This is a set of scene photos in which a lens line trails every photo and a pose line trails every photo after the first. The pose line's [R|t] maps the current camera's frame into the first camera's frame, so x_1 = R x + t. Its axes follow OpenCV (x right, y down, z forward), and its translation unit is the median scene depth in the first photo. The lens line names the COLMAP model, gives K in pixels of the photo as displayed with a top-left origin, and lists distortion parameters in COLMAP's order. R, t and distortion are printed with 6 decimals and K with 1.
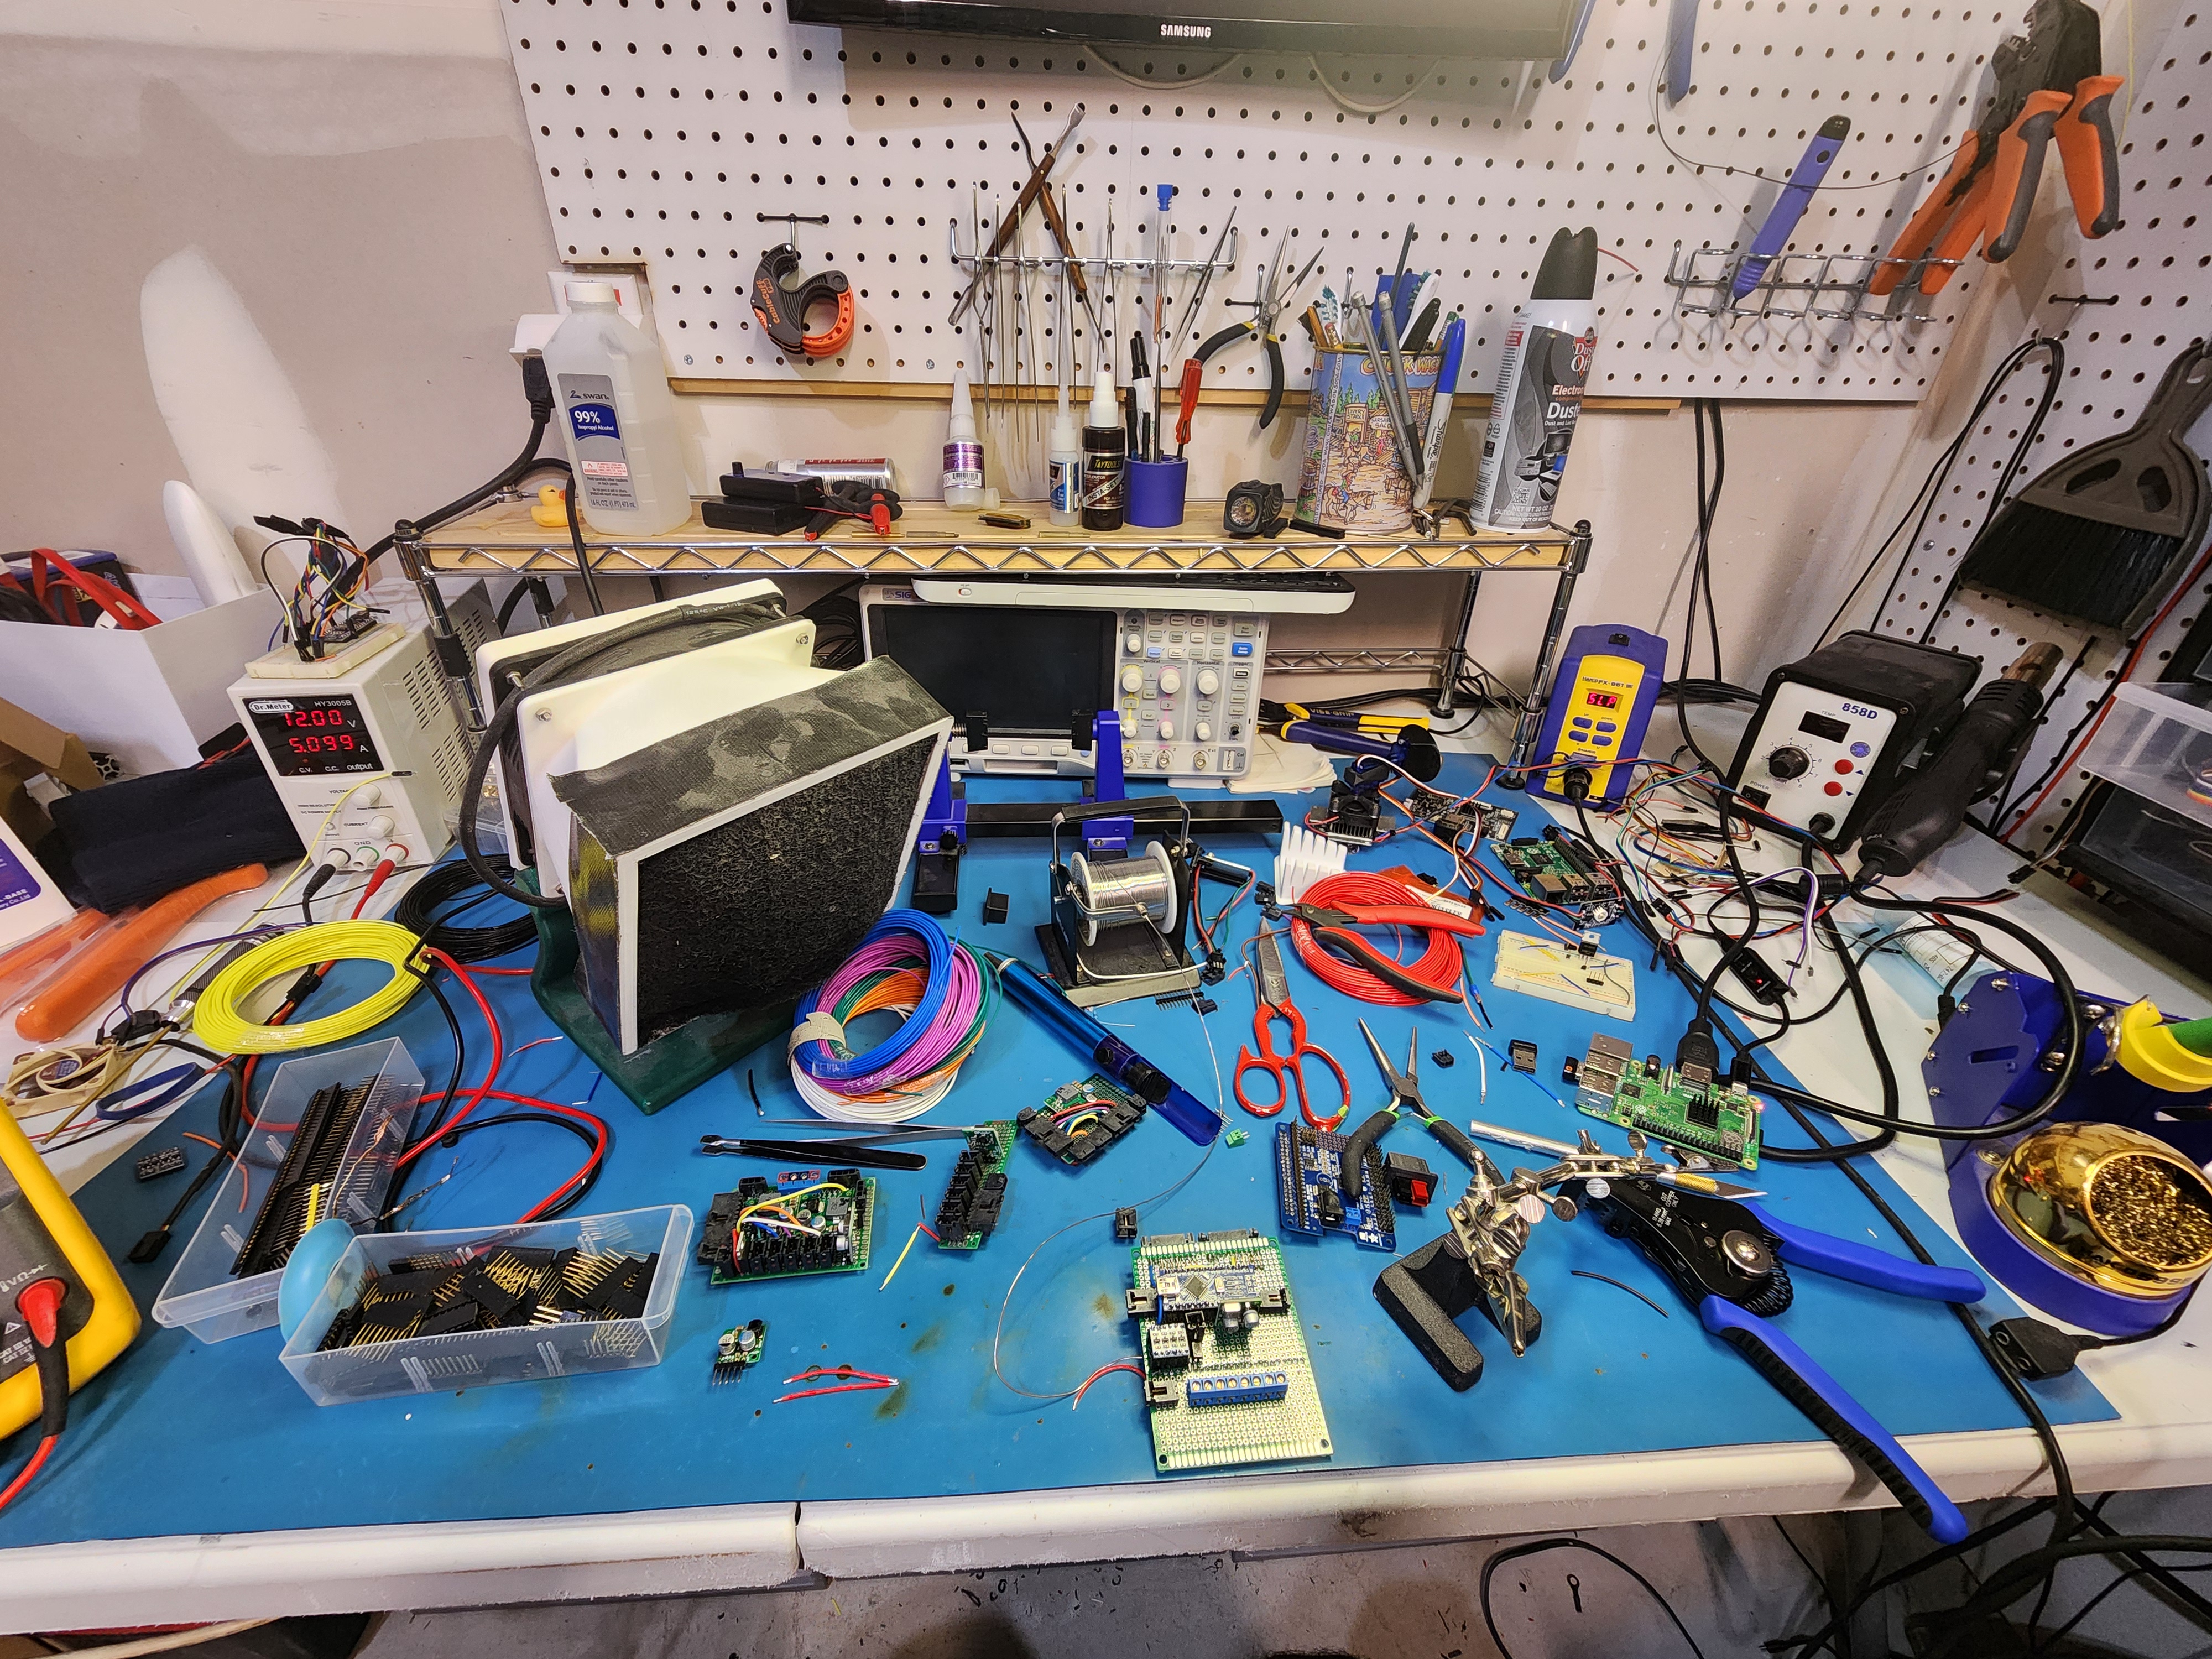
lens RADIAL K [[890.1, 0, 1103.7], [0, 890.1, 826.7], [0, 0, 1]] dist [0.002537, 0.000112]
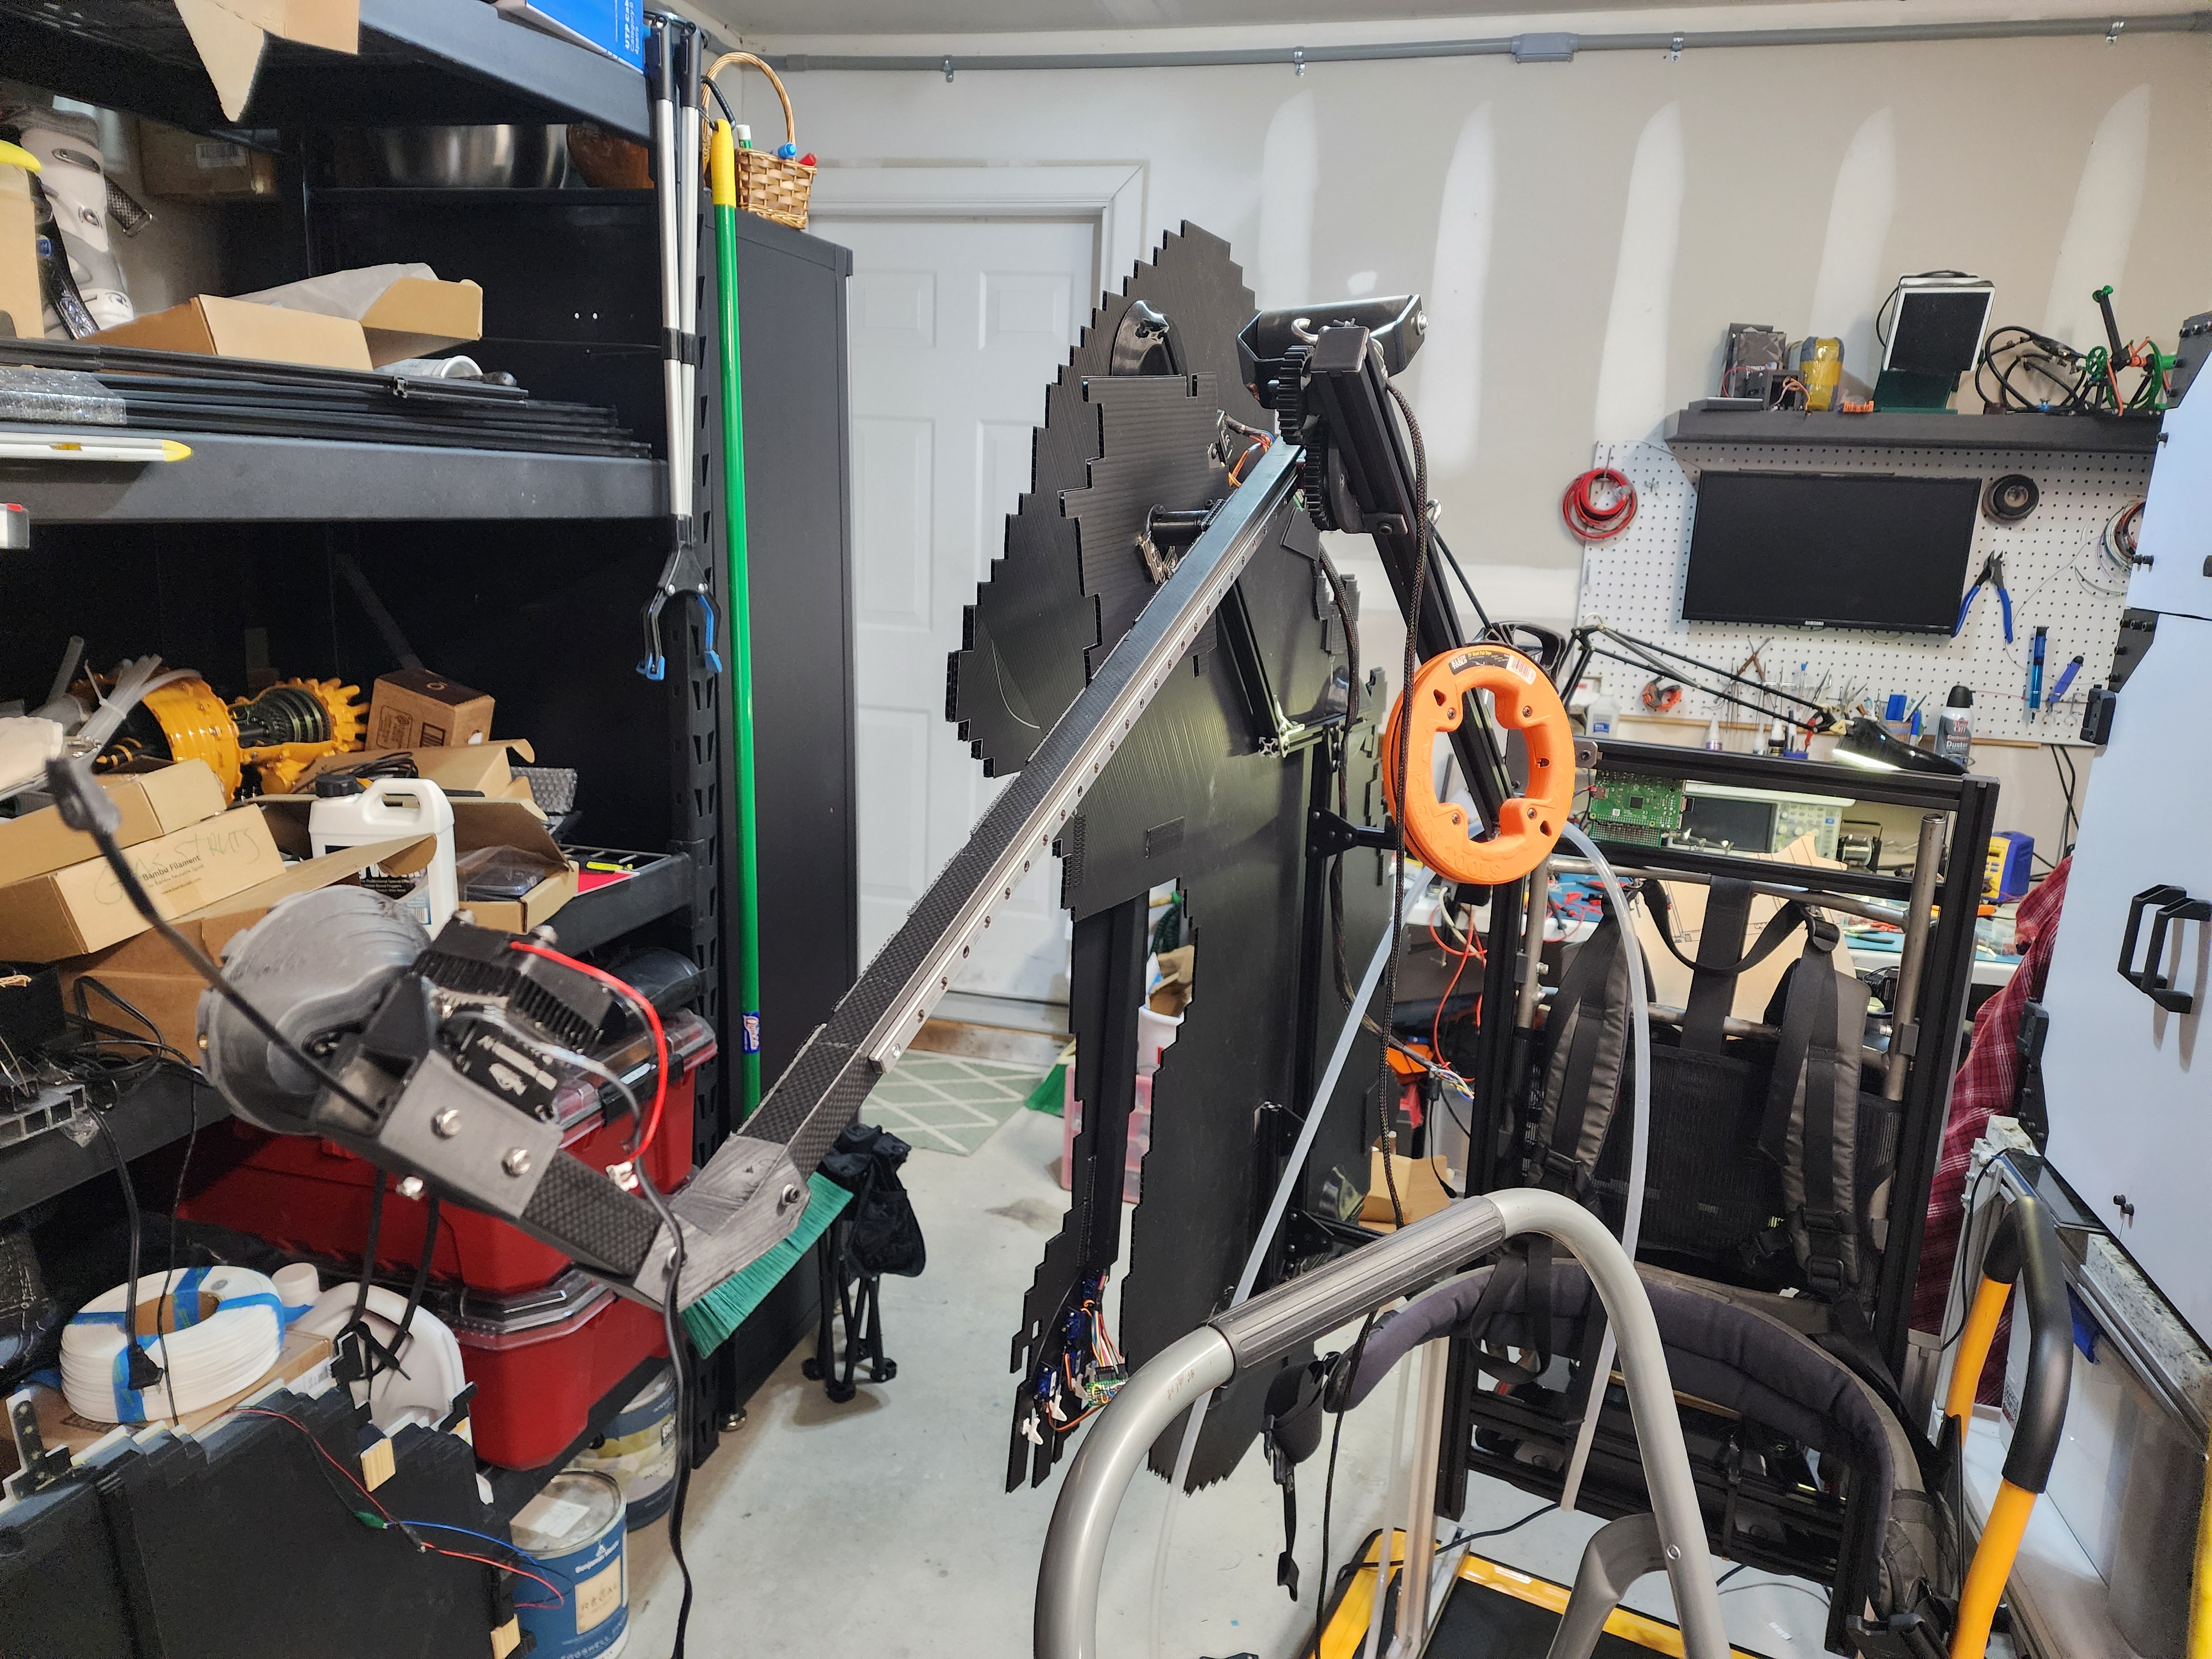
lens RADIAL K [[1490.0, 0, 1103.5], [0, 1490.0, 834.8], [0, 0, 1]] dist [0.002916, 0.000250]
pose [[0.945719, 0.078607, -0.315335, -0.480001], [-0.180714, 0.933657, -0.309236, 1.592871], [0.270106, 0.349436, 0.897183, -3.515298]]
